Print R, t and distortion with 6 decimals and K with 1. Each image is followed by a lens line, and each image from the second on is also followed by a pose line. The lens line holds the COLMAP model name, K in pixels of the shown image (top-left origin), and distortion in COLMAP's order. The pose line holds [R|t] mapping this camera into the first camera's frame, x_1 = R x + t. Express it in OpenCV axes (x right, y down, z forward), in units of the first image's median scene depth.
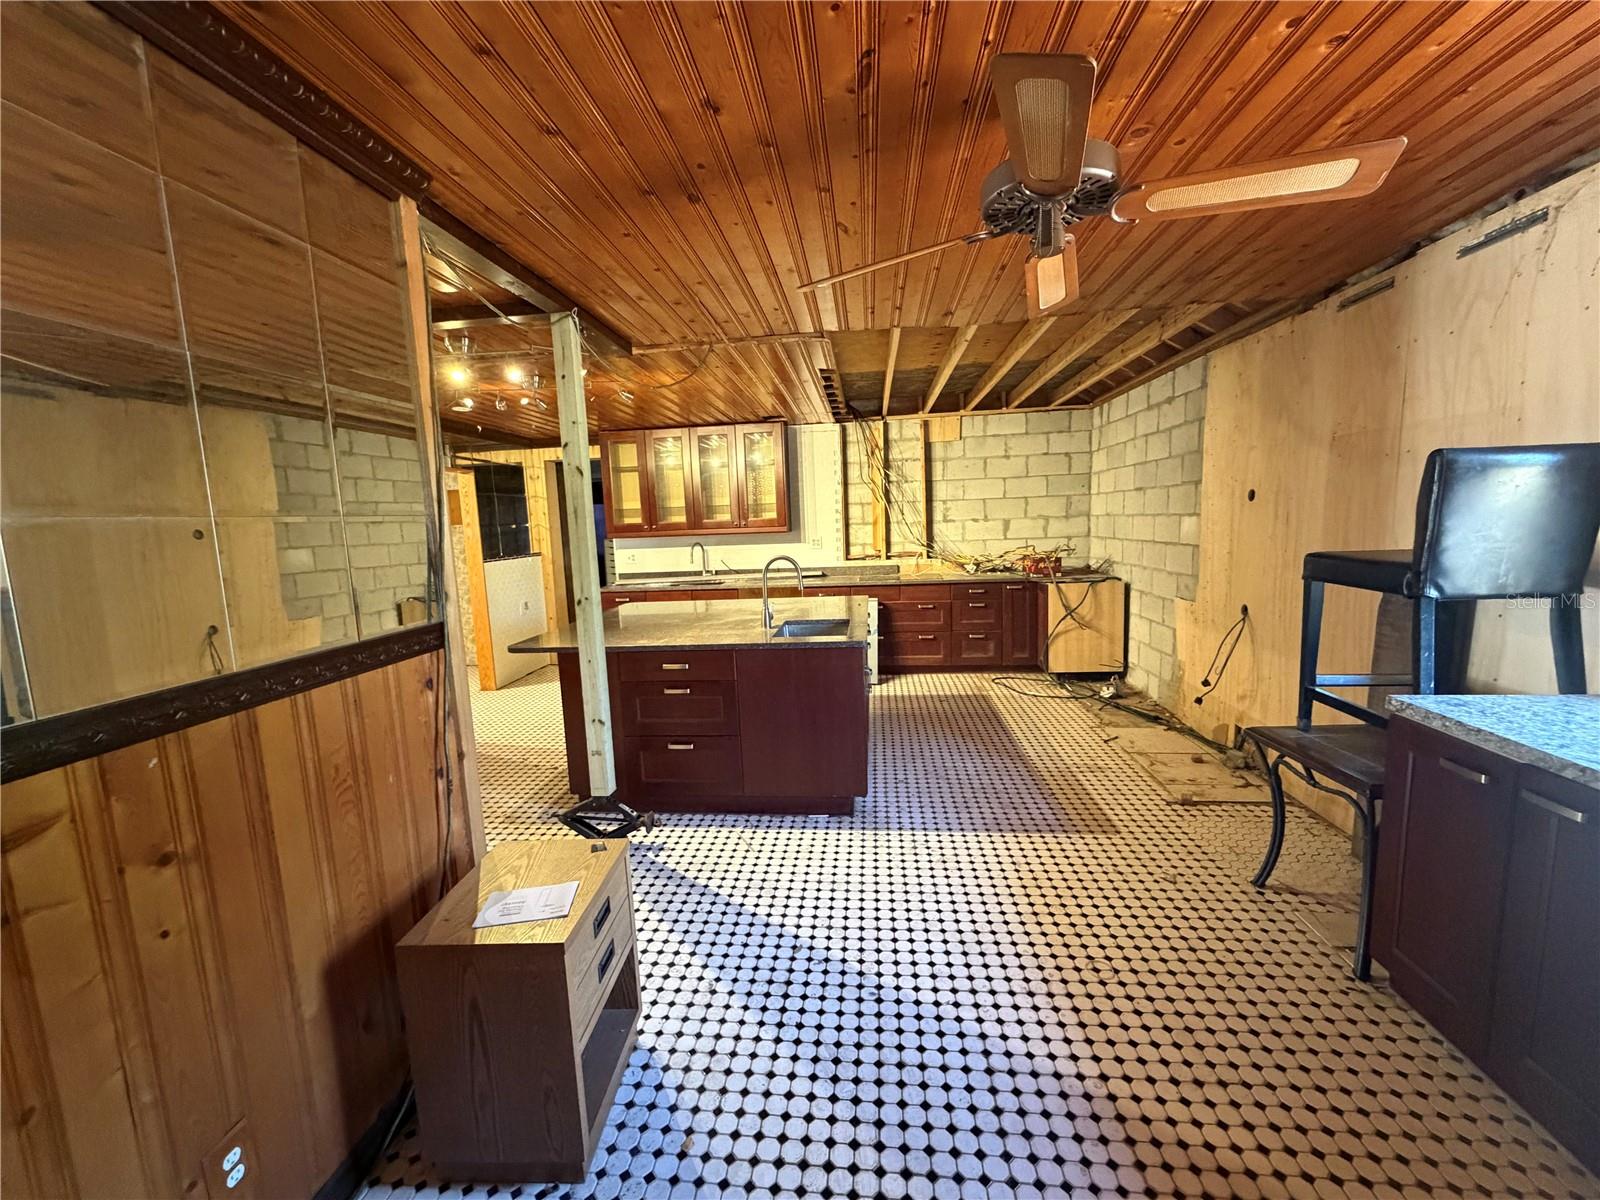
lens RADIAL K [[638.6, 0, 798.1], [0, 638.6, 604.5], [0, 0, 1]] dist [0.002329, 0.000250]
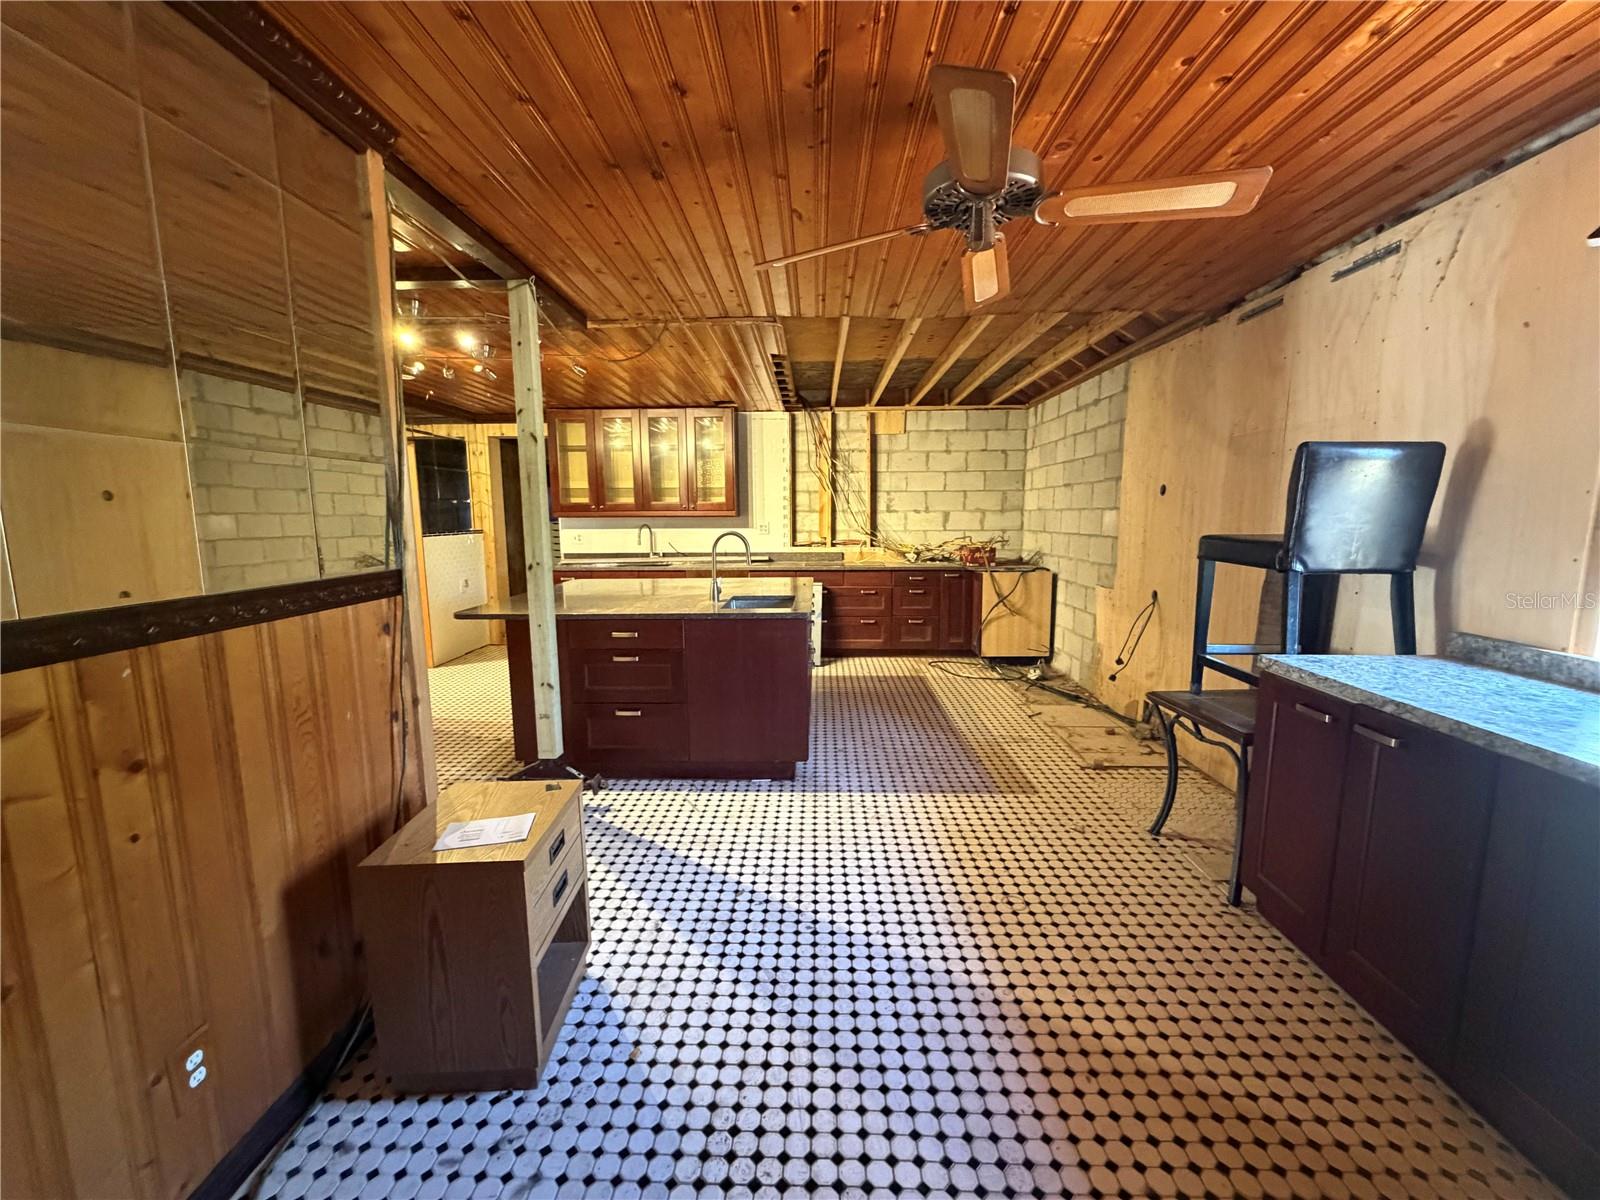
lens RADIAL K [[638.6, 0, 797.1], [0, 638.6, 603.9], [0, 0, 1]] dist [0.002329, 0.000250]
pose [[0.996175, 0.021855, 0.084600, -0.006447], [-0.022324, 0.999740, 0.004611, 0.054795], [-0.084477, -0.006482, 0.996404, -0.065744]]
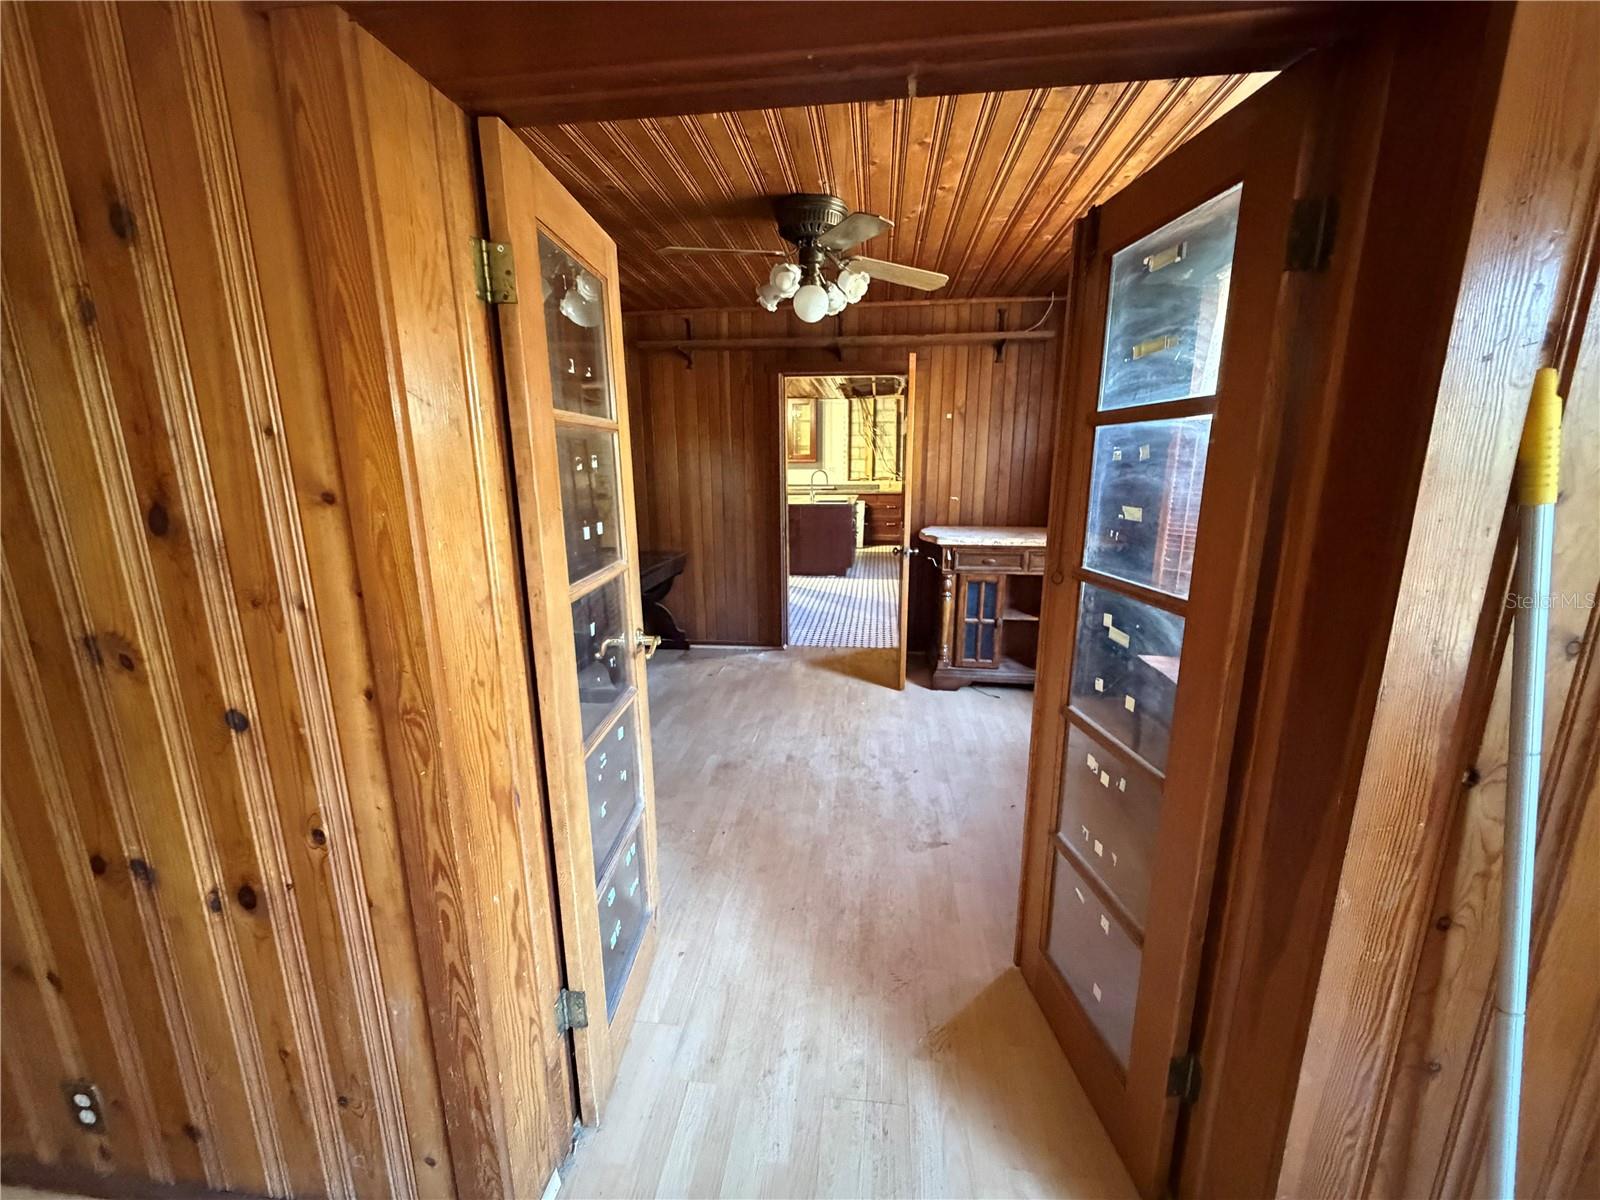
lens RADIAL K [[638.6, 0, 804.9], [0, 638.6, 600.2], [0, 0, 1]] dist [0.002329, 0.000250]
pose [[0.999421, 0.031803, 0.012087, -0.157334], [-0.032850, 0.994485, 0.099606, 0.248532], [-0.008853, -0.099945, 0.994954, -2.203109]]
